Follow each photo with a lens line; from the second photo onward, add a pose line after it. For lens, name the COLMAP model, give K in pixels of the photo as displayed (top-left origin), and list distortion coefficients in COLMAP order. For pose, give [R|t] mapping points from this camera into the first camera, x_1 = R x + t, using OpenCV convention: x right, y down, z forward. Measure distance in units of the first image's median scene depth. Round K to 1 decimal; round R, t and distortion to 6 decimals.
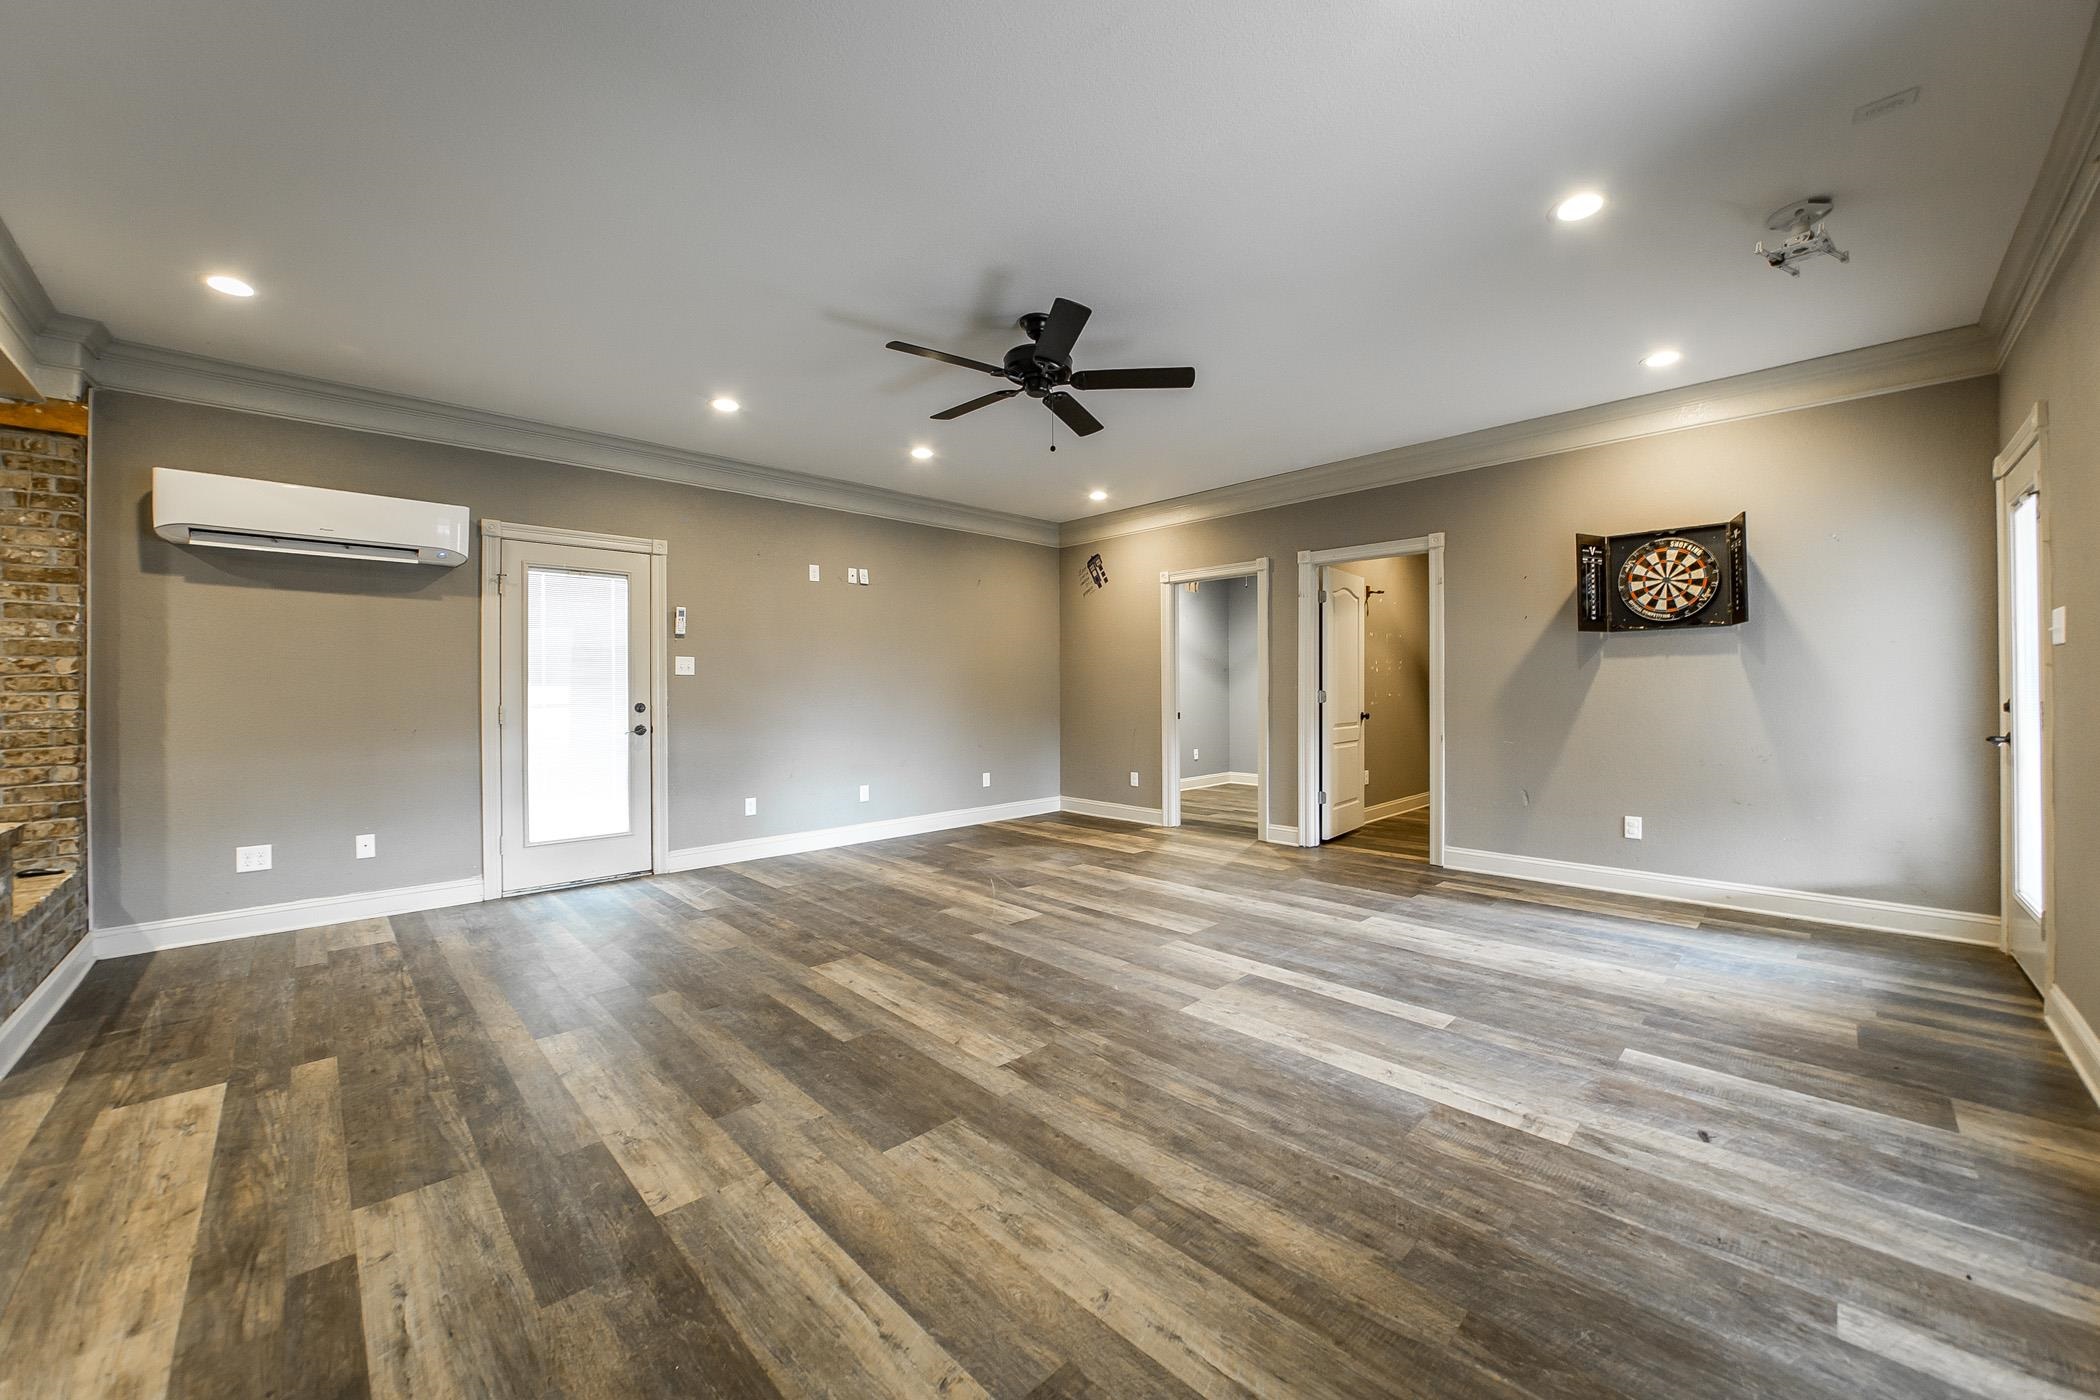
lens RADIAL K [[772.4, 0, 1042.0], [0, 772.4, 682.6], [0, 0, 1]] dist [-0.019077, 0.004815]
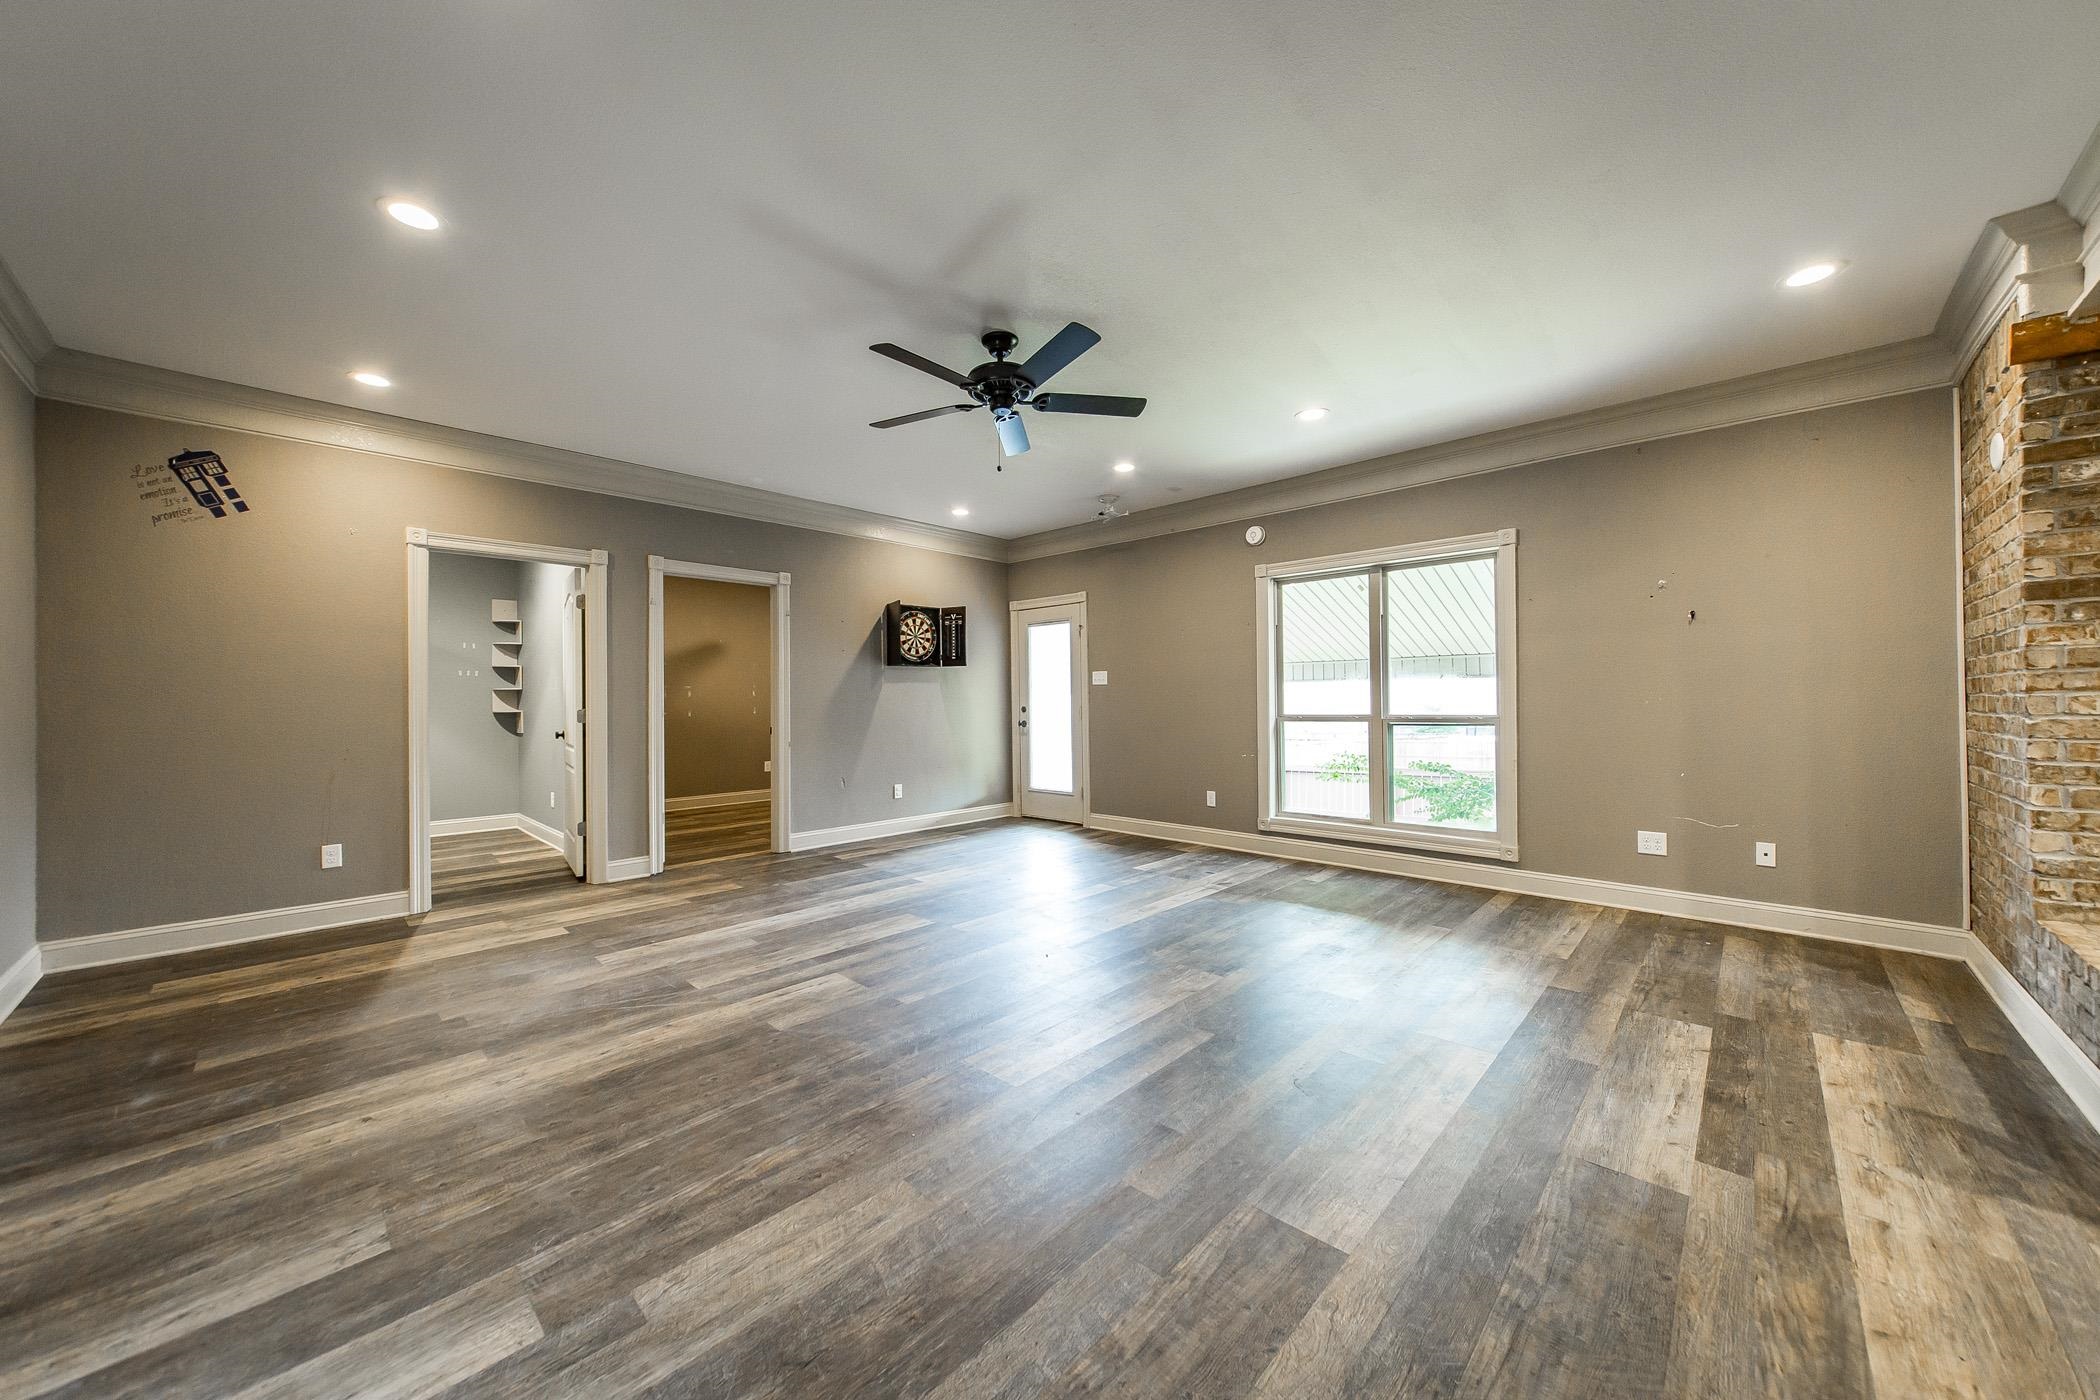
lens RADIAL K [[740.9, 0, 1029.5], [0, 740.9, 694.7], [0, 0, 1]] dist [-0.006894, 0.007231]
pose [[-0.019127, 0.011697, 0.999749, -0.789094], [-0.001136, 0.999931, -0.011720, 0.009523], [-0.999816, -0.001359, -0.019113, 0.792448]]
